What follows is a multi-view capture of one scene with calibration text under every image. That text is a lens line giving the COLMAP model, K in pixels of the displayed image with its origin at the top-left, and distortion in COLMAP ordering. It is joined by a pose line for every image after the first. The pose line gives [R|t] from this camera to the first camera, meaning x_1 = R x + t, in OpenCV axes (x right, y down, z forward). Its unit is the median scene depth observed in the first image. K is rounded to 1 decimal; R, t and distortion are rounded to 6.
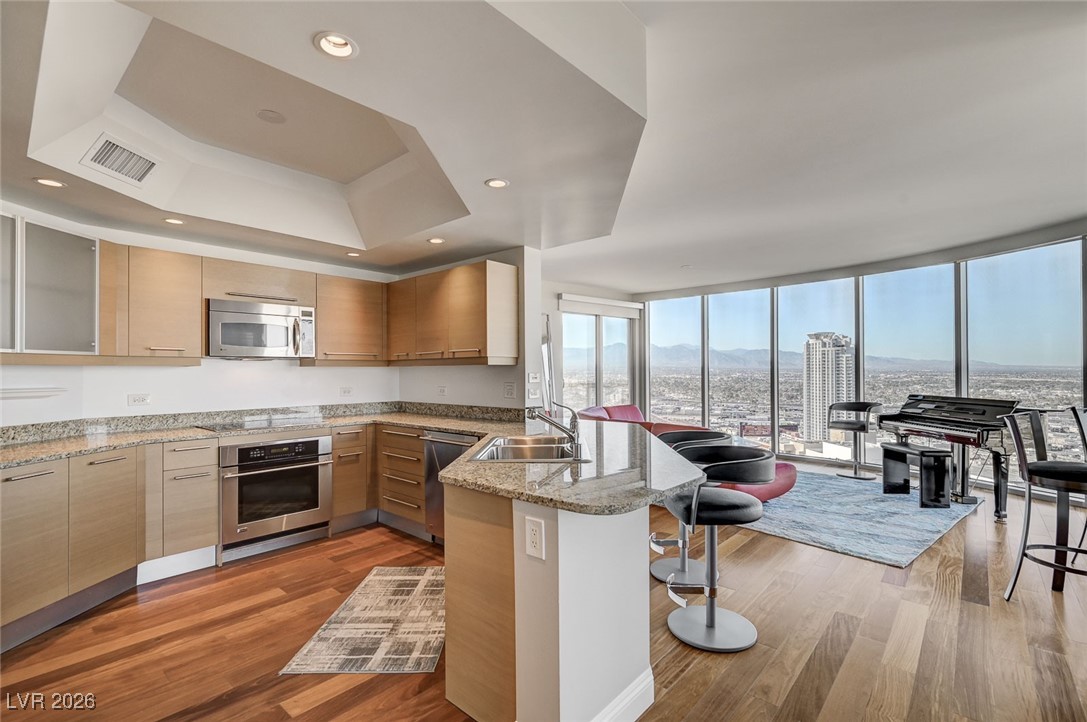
lens RADIAL K [[495.3, 0, 545.2], [0, 495.3, 370.1], [0, 0, 1]] dist [0.002389, 0.000023]
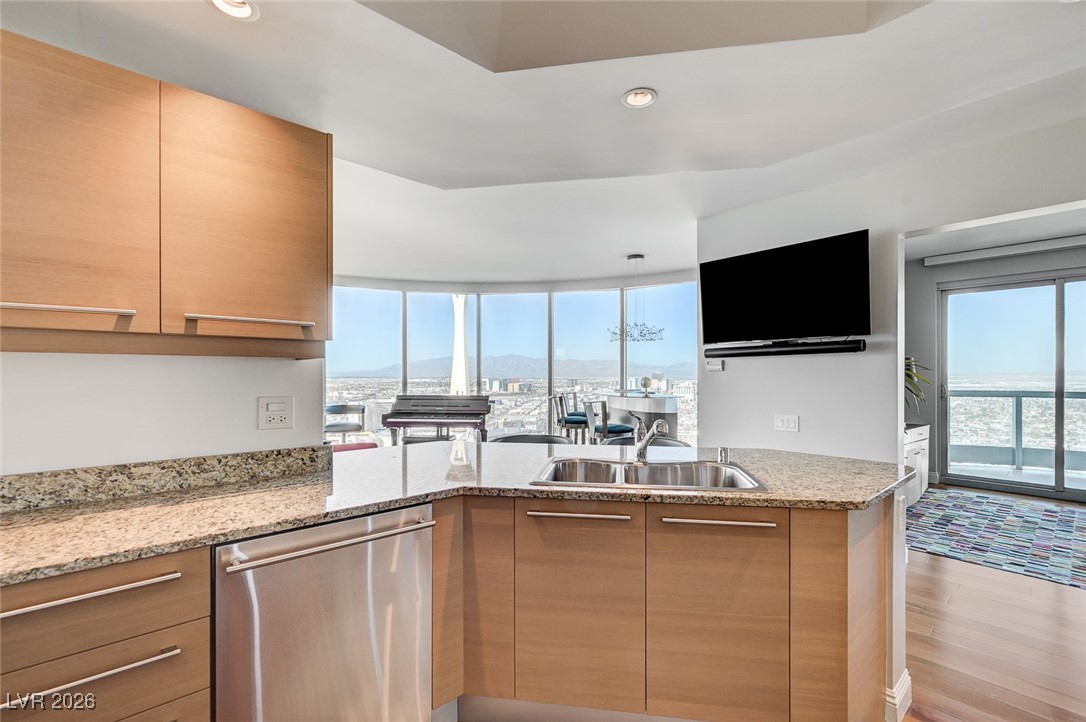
lens RADIAL K [[475.2, 0, 552.4], [0, 475.2, 374.9], [0, 0, 1]] dist [0.000074, 0.000055]
pose [[0.101942, 0.003916, 0.994783, -0.549814], [-0.005464, 0.999979, -0.003376, 0.005635], [-0.994775, -0.005091, 0.101961, 0.757107]]
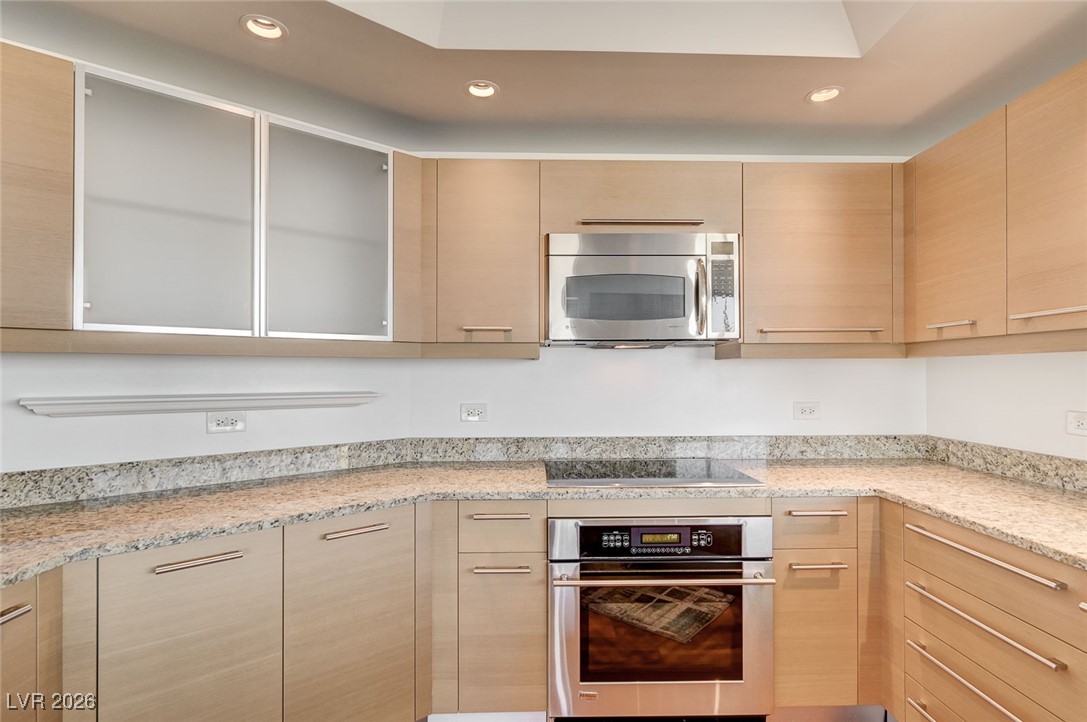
lens RADIAL K [[542.7, 0, 549.0], [0, 542.7, 364.8], [0, 0, 1]] dist [-0.004759, 0.000426]
pose [[0.680156, -0.003966, -0.733057, -0.232271], [-0.001014, 0.999979, -0.006351, 0.002864], [0.733067, 0.005063, 0.680138, 0.573749]]
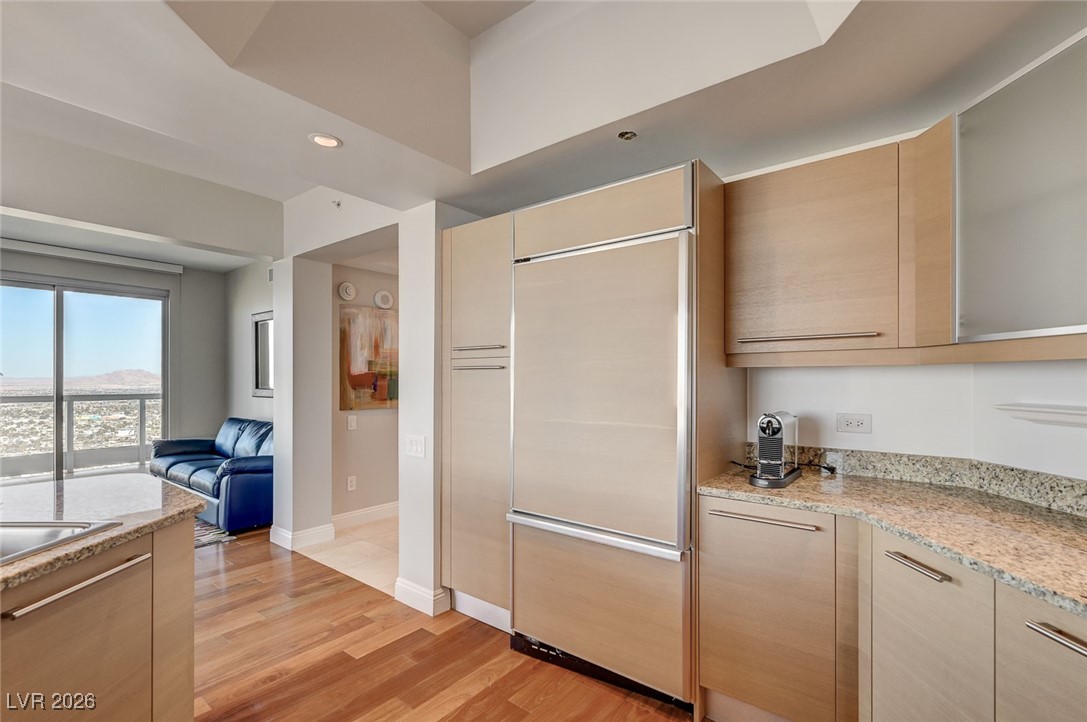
lens RADIAL K [[495.3, 0, 544.3], [0, 495.3, 366.0], [0, 0, 1]] dist [0.002389, 0.000023]
pose [[-0.998538, 0.003745, -0.053933, -0.393429], [0.005336, 0.999554, -0.029389, 0.005098], [0.053799, -0.029634, -0.998112, 0.996523]]
